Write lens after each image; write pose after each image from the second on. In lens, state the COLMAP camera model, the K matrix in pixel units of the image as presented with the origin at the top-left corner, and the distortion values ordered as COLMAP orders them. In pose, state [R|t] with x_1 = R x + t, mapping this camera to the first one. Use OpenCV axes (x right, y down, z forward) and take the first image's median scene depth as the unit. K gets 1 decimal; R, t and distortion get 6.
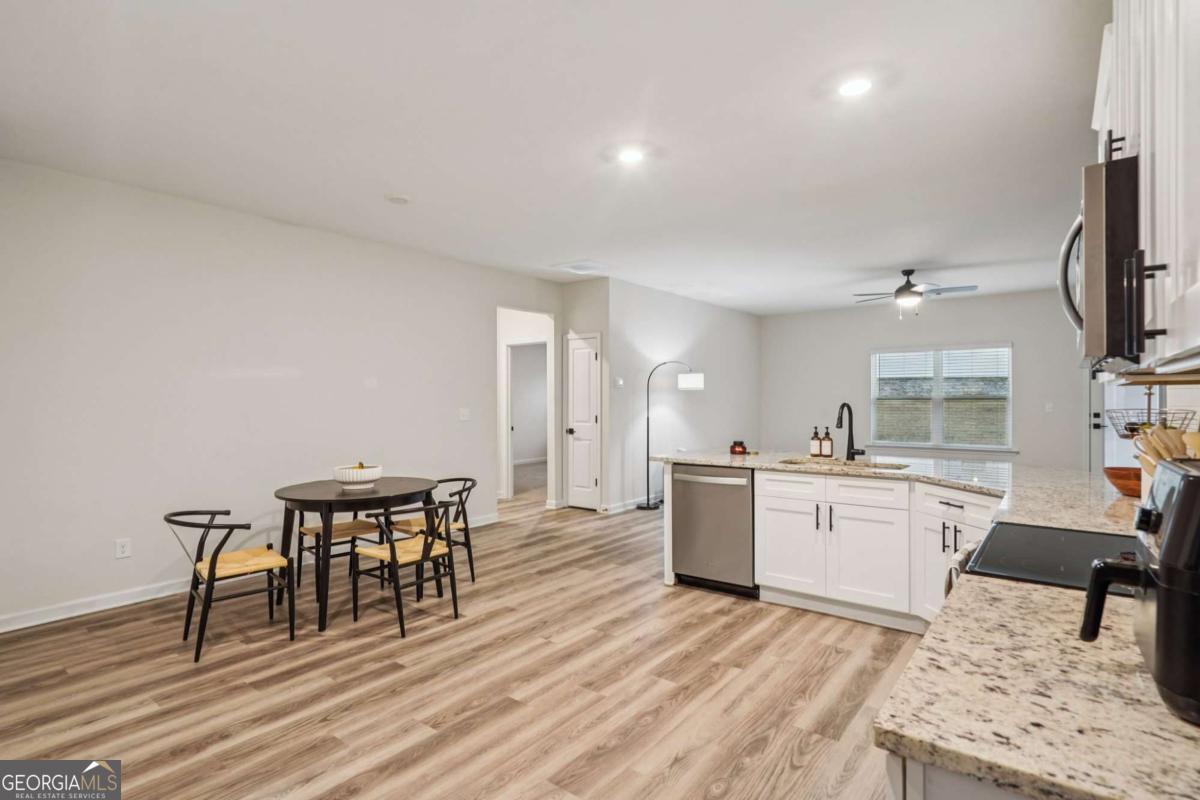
lens RADIAL K [[596.0, 0, 596.1], [0, 596.0, 397.7], [0, 0, 1]] dist [0.000662, -0.000816]
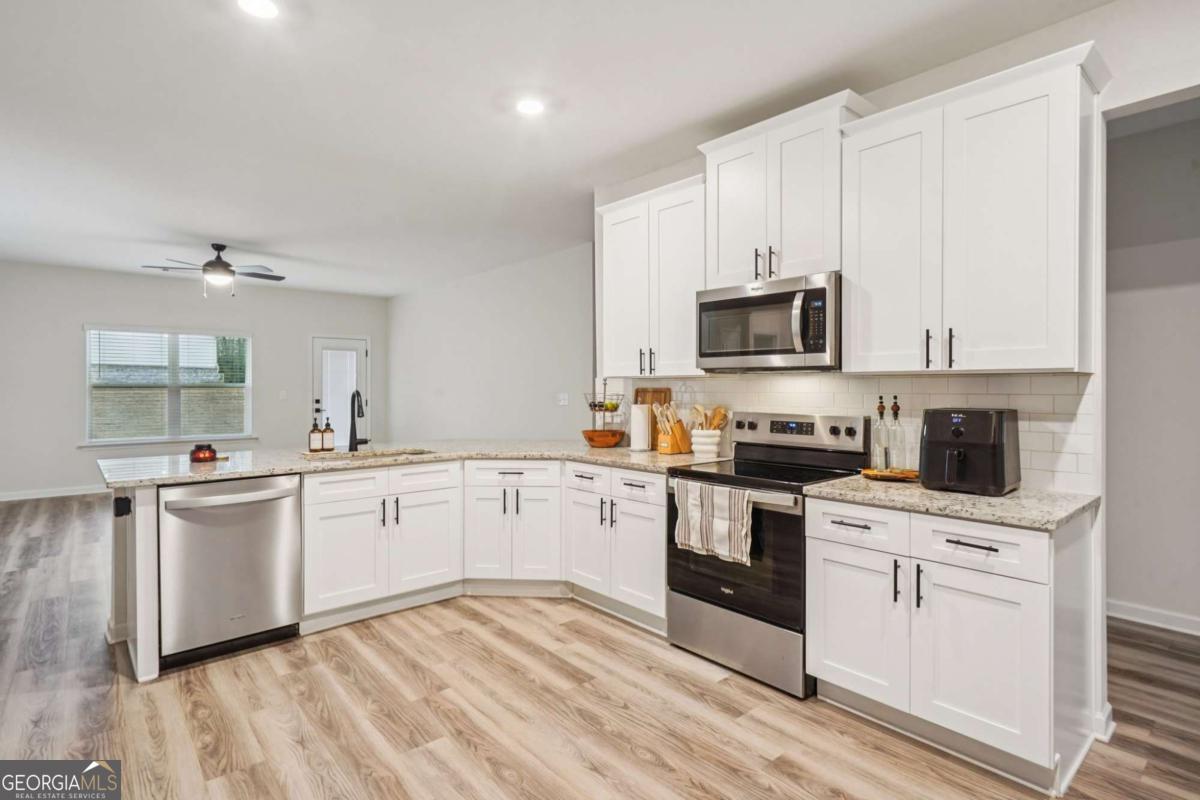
lens RADIAL K [[596.0, 0, 594.2], [0, 596.0, 387.6], [0, 0, 1]] dist [0.000662, -0.000816]
pose [[0.203207, 0.002964, 0.979131, -0.460655], [-0.003945, 0.999990, -0.002208, 0.005155], [-0.979128, -0.003414, 0.203216, 0.476364]]
